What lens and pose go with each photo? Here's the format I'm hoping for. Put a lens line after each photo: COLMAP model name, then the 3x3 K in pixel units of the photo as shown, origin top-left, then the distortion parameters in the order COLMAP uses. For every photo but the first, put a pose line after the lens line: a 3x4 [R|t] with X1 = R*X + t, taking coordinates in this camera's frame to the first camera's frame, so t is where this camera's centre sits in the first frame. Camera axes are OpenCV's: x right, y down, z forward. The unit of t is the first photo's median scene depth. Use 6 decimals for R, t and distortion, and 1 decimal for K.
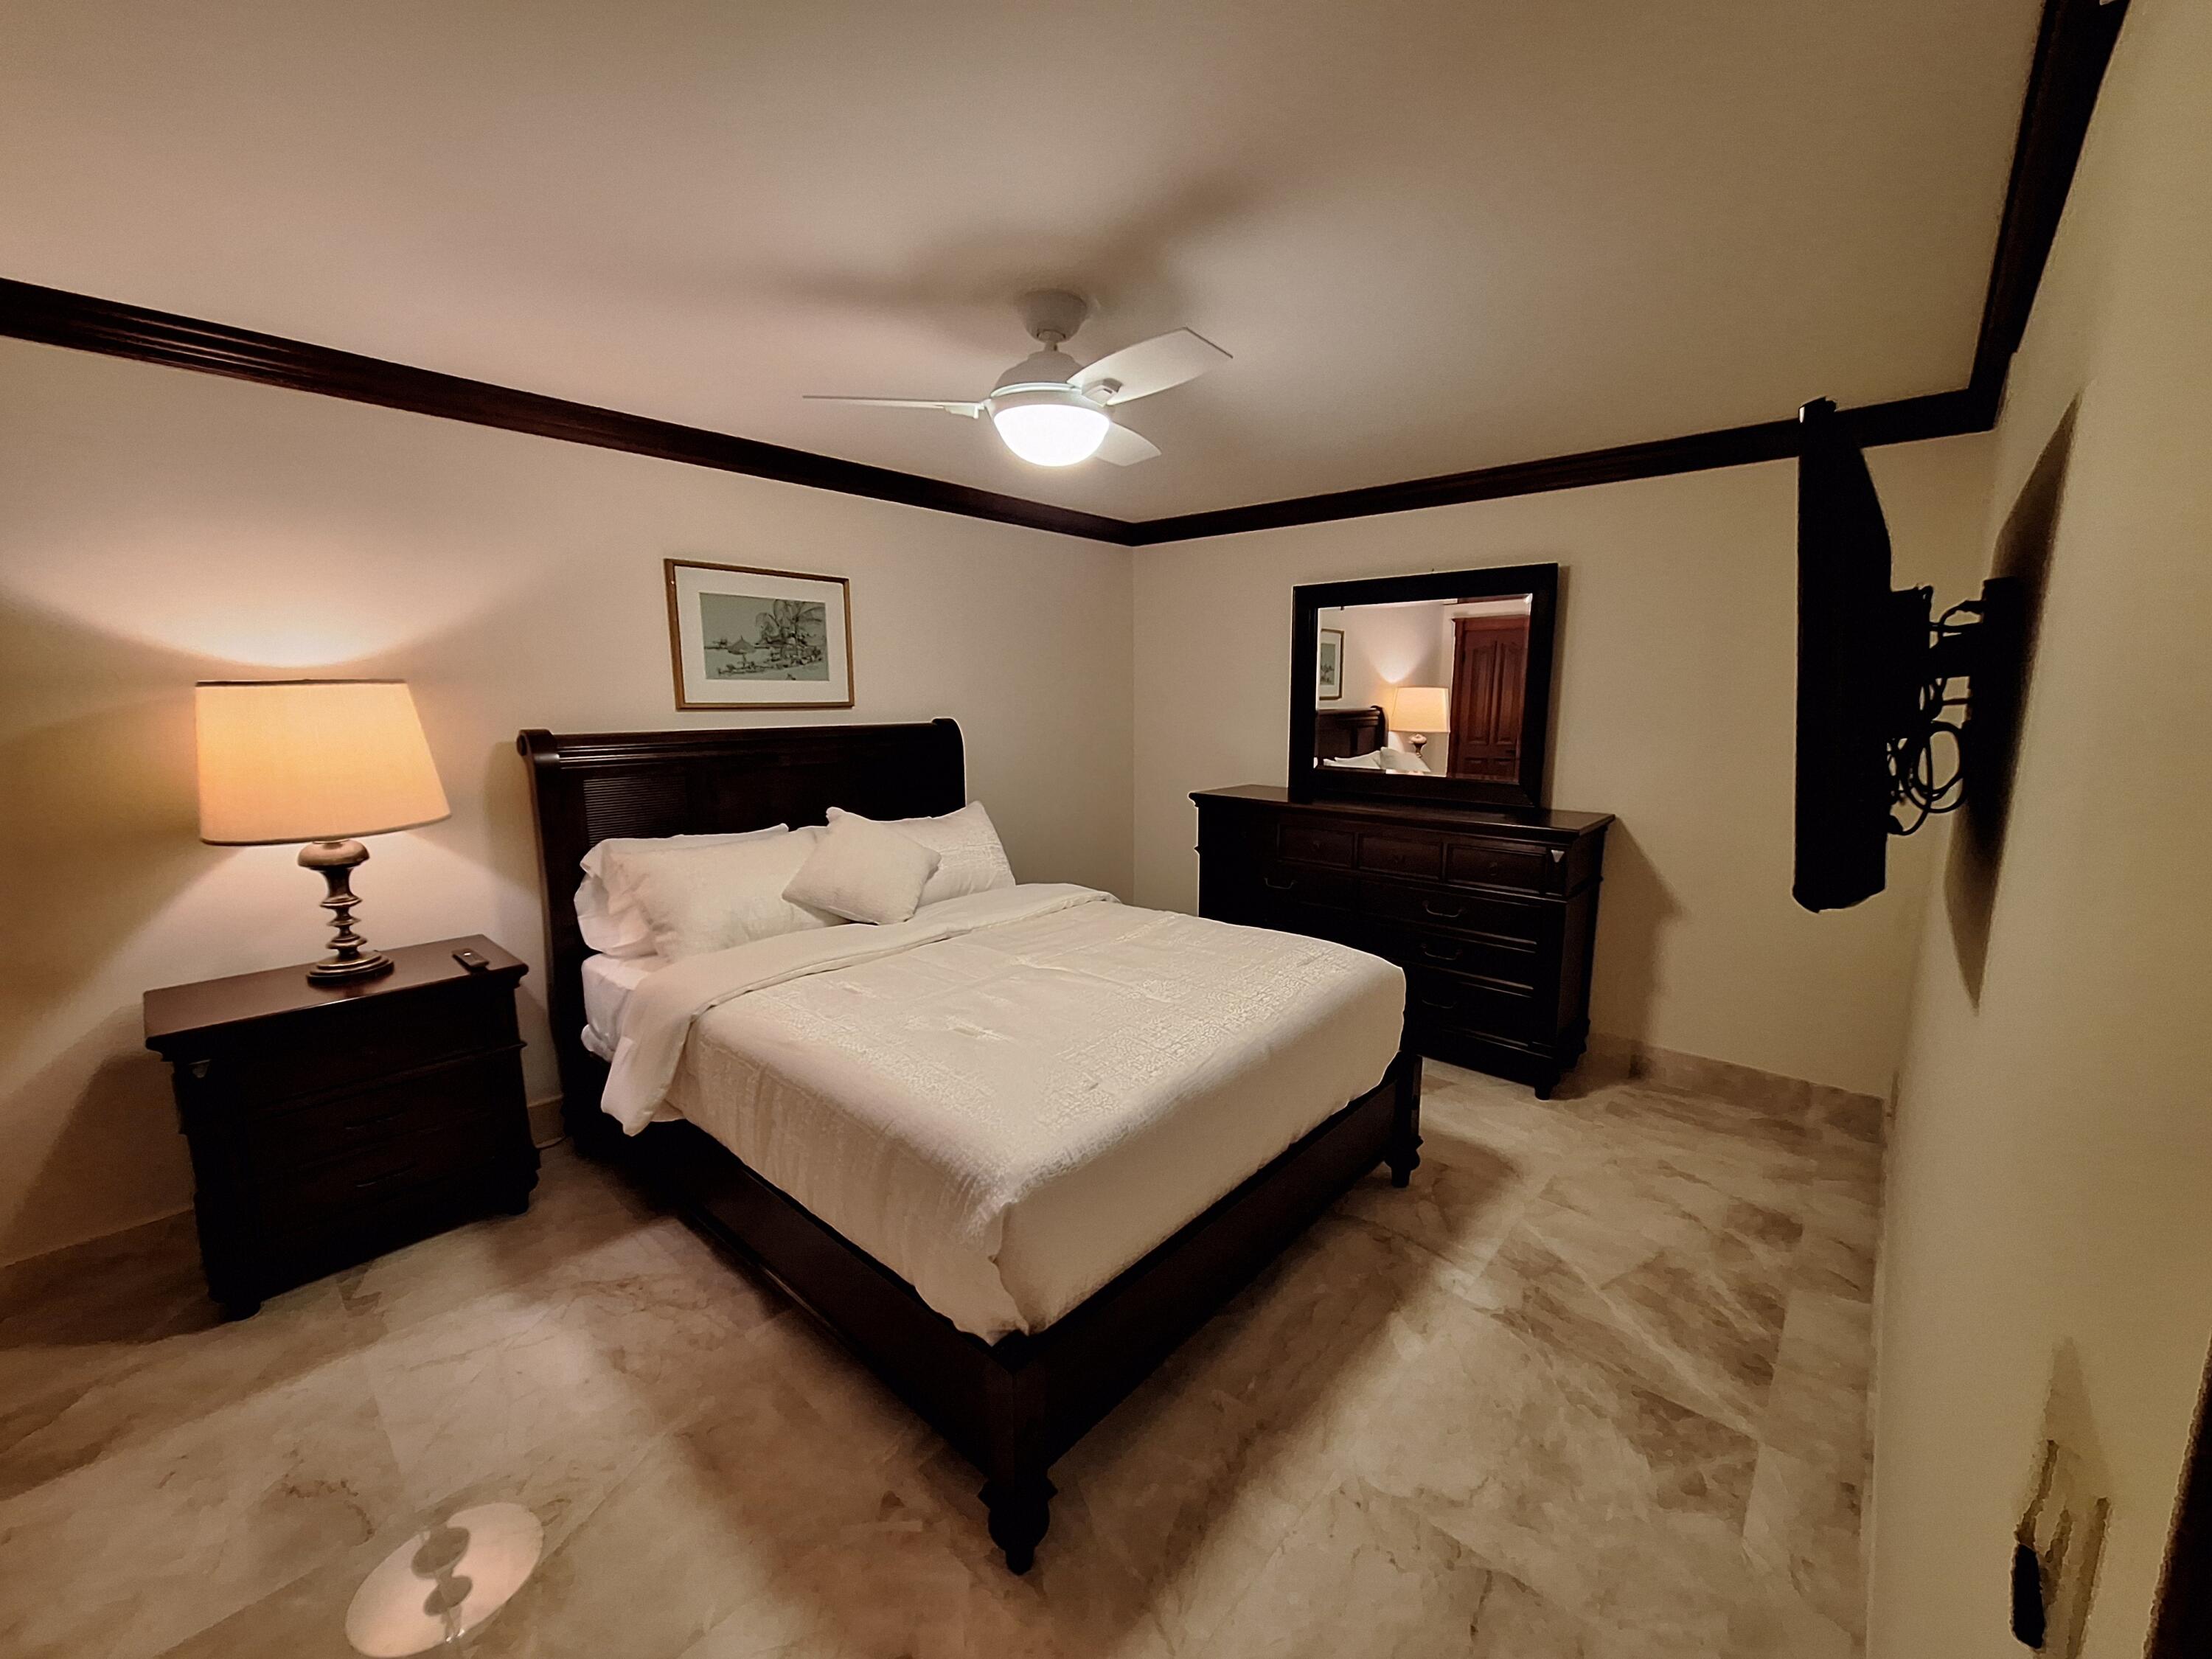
lens RADIAL K [[882.4, 0, 1132.2], [0, 882.4, 837.1], [0, 0, 1]] dist [-0.008955, 0.003868]
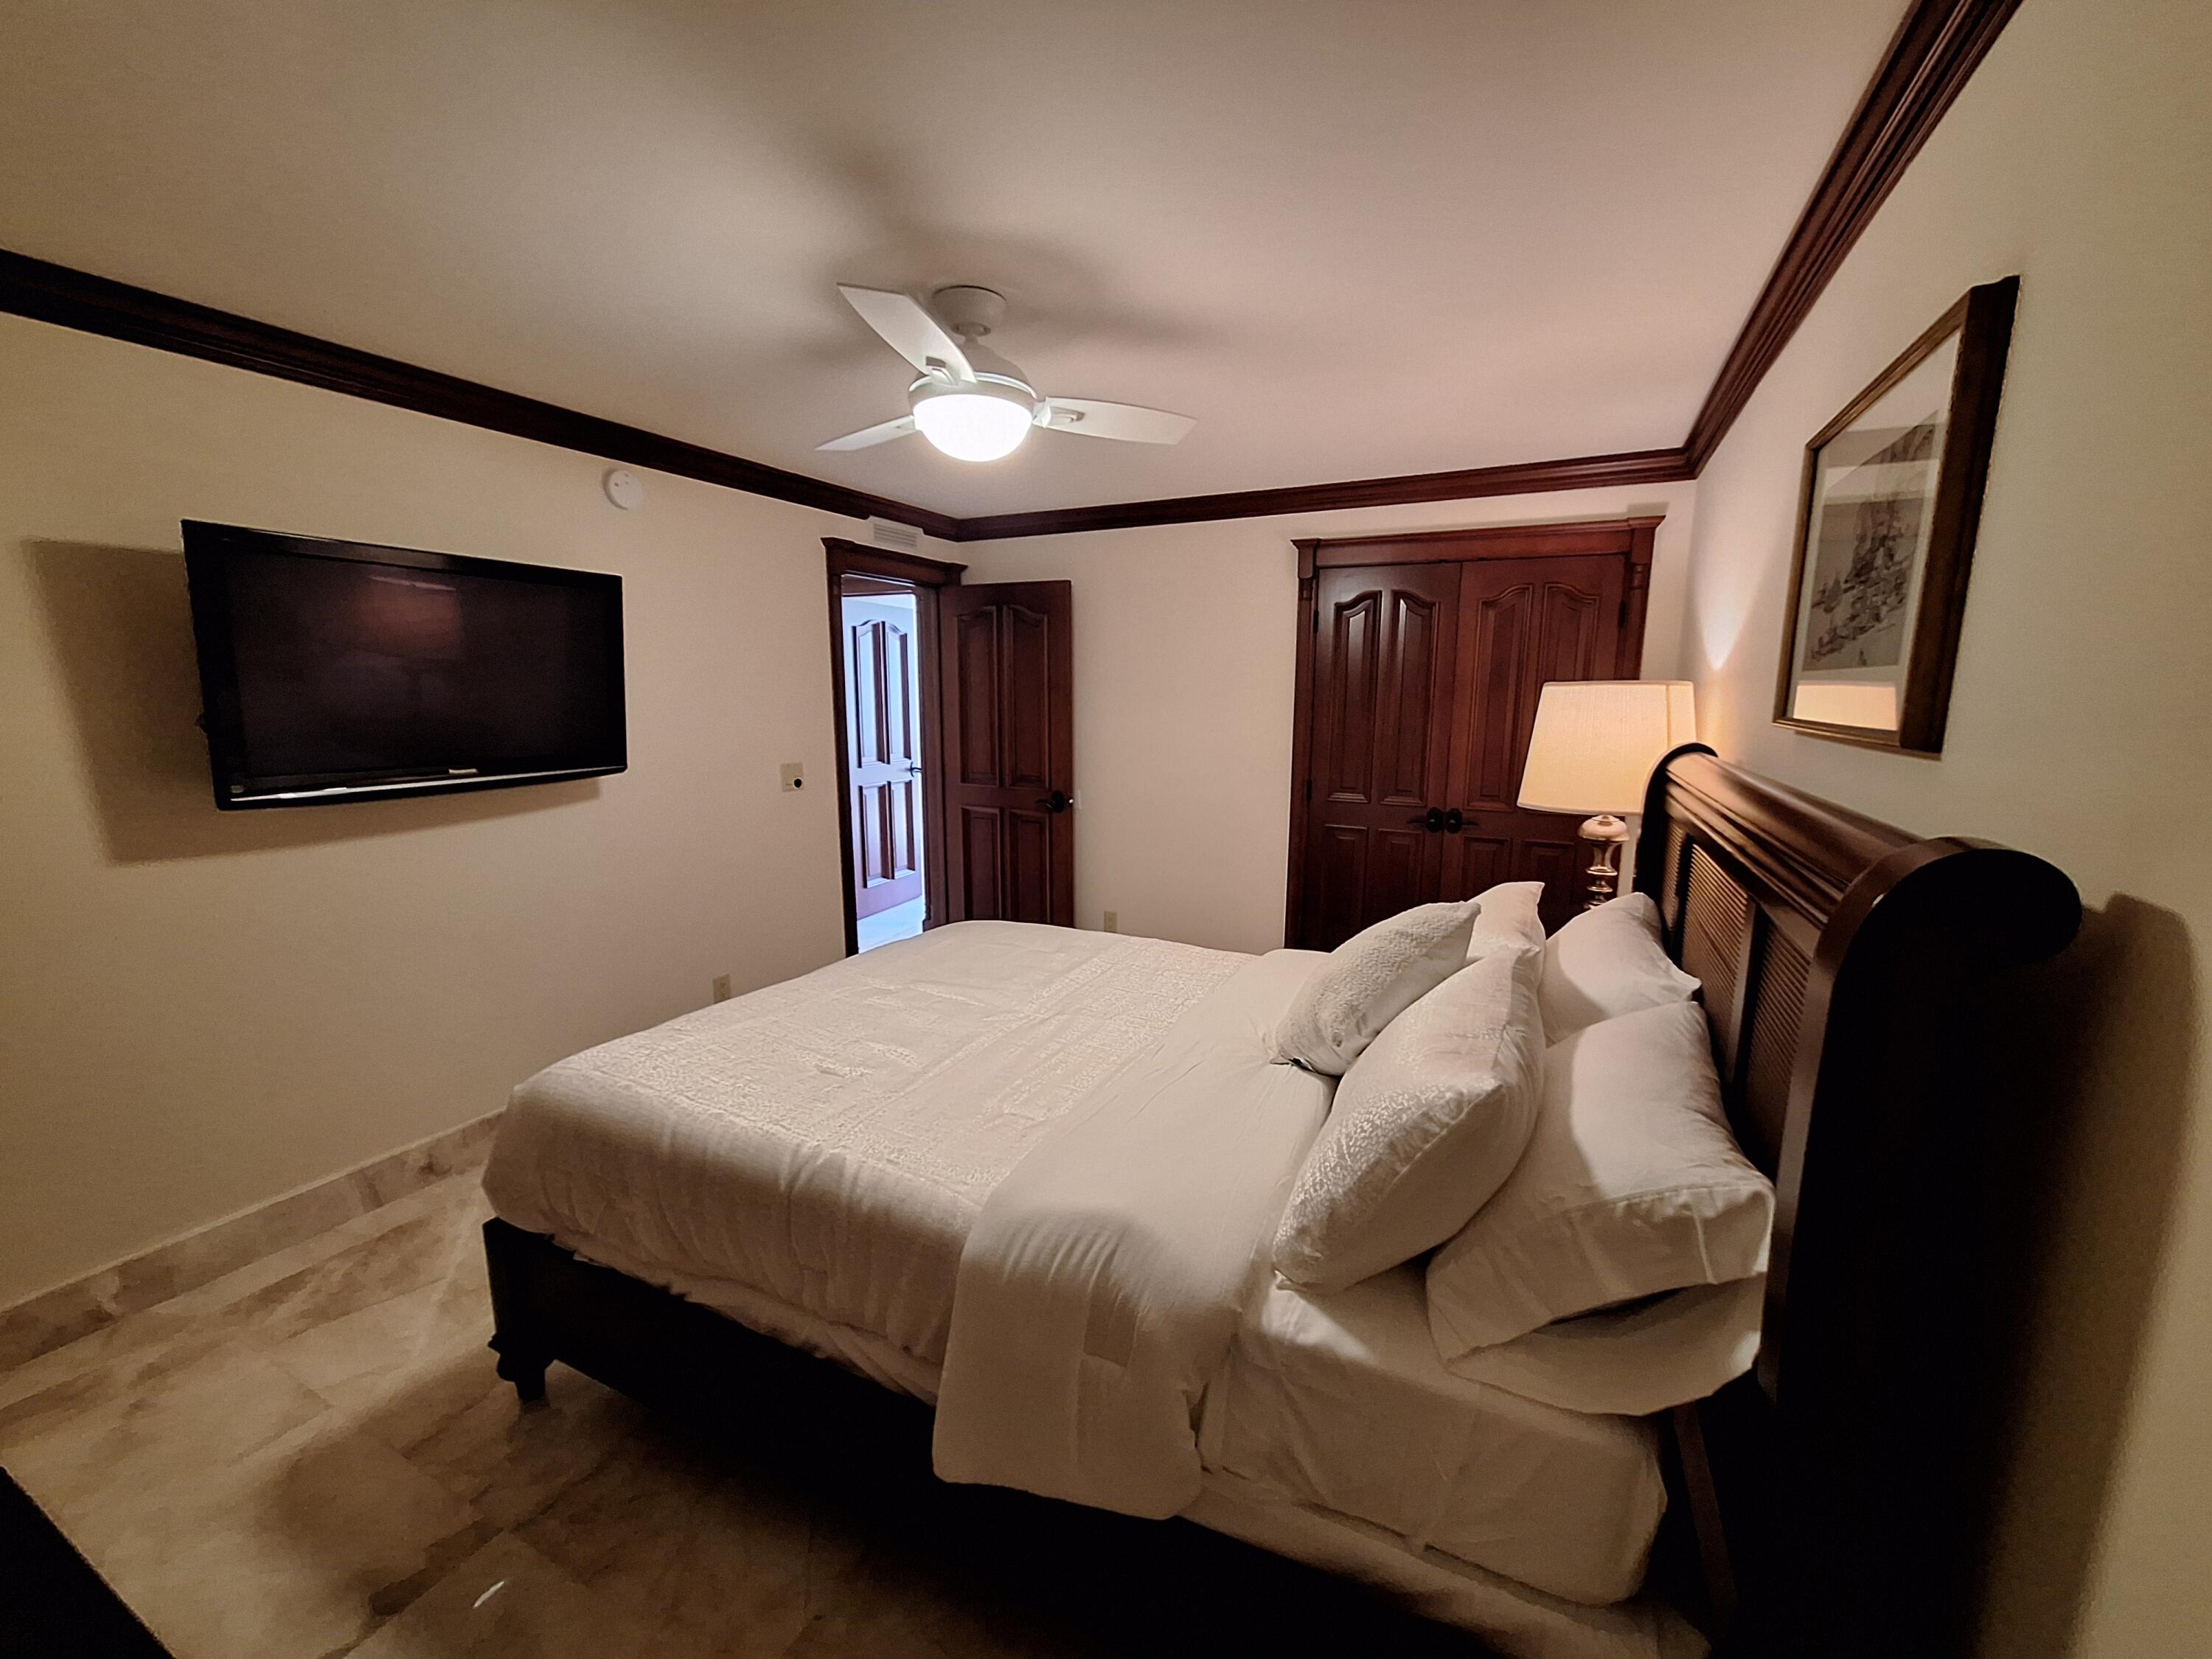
lens RADIAL K [[882.4, 0, 1132.2], [0, 882.4, 837.1], [0, 0, 1]] dist [-0.008955, 0.003868]
pose [[-0.962107, 0.039630, -0.269776, 0.022847], [-0.051740, 0.944873, 0.323324, -0.322074], [0.267717, 0.325031, -0.907019, 1.909116]]
